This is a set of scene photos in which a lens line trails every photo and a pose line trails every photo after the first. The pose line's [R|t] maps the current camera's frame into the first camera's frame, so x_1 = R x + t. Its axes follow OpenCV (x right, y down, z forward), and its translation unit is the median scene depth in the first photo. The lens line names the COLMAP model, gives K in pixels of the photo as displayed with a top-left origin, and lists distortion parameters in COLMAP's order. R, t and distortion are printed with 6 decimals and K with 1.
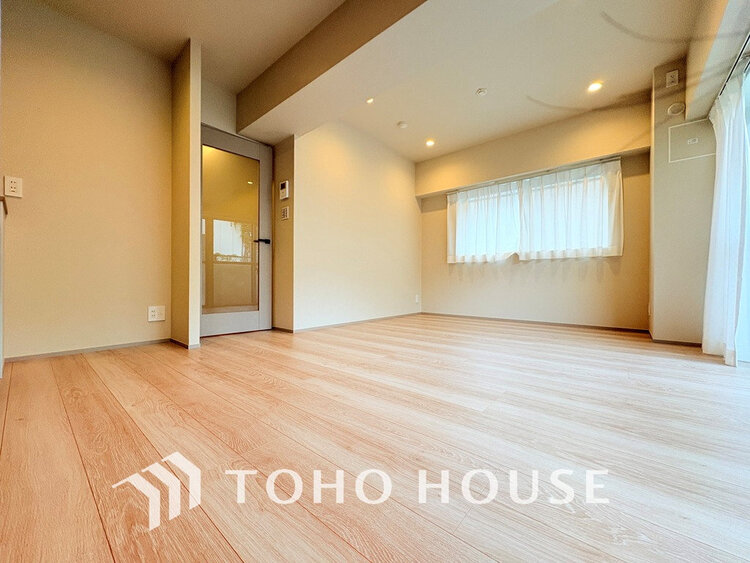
lens RADIAL K [[297.8, 0, 375.4], [0, 297.8, 280.3], [0, 0, 1]] dist [0.000659, -0.000403]
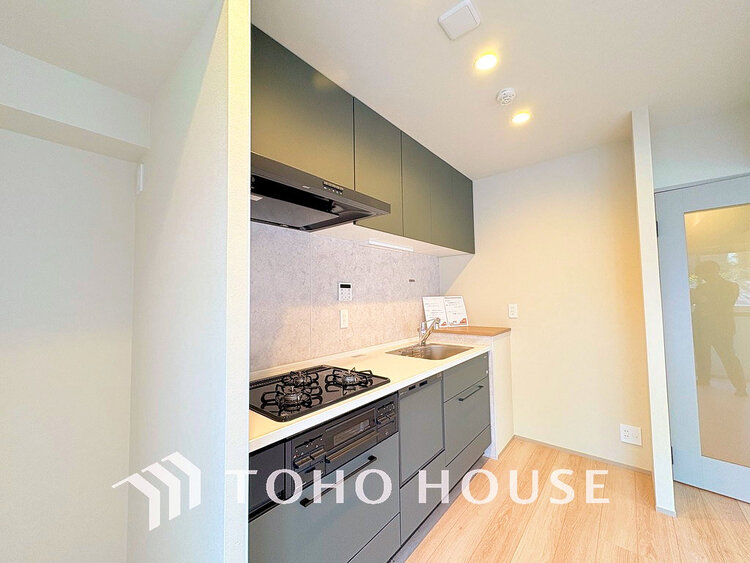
lens RADIAL K [[297.8, 0, 375.4], [0, 297.8, 280.3], [0, 0, 1]] dist [0.000659, -0.000403]
pose [[0.004864, -0.055988, -0.998420, 0.143239], [0.022123, 0.998193, -0.055868, -0.304614], [0.999743, -0.021816, 0.006094, 0.274996]]
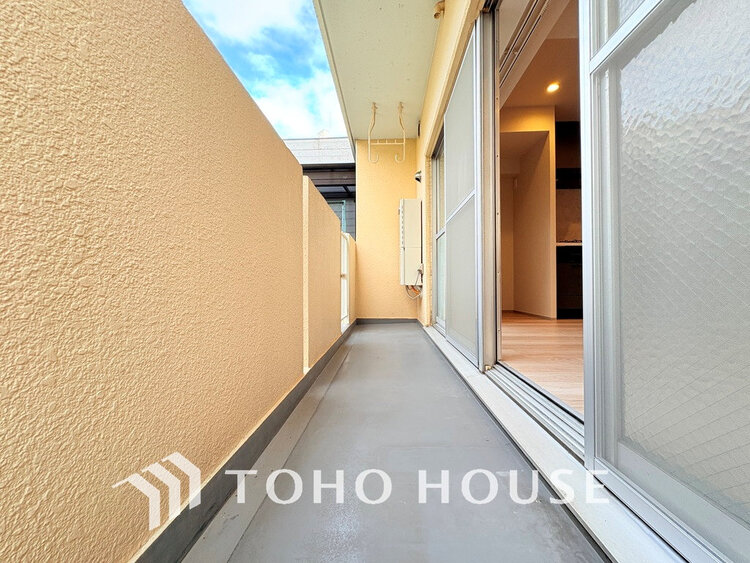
lens RADIAL K [[297.8, 0, 375.4], [0, 297.8, 280.3], [0, 0, 1]] dist [0.000659, -0.000403]
pose [[-0.787591, -0.005345, -0.616176, 1.295935], [0.004464, 0.999887, -0.014379, 0.048050], [0.616183, -0.014076, -0.787477, 0.695982]]
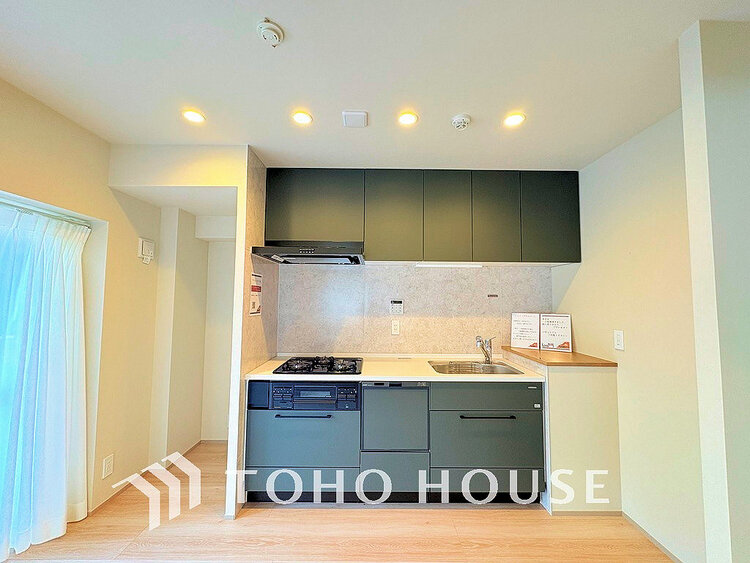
lens RADIAL K [[297.8, 0, 375.4], [0, 297.8, 280.3], [0, 0, 1]] dist [0.000659, -0.000403]
pose [[-0.758321, -0.048724, -0.650057, 0.066396], [-0.007286, 0.997774, -0.066287, -0.344255], [0.651840, -0.045530, -0.756988, 0.968083]]
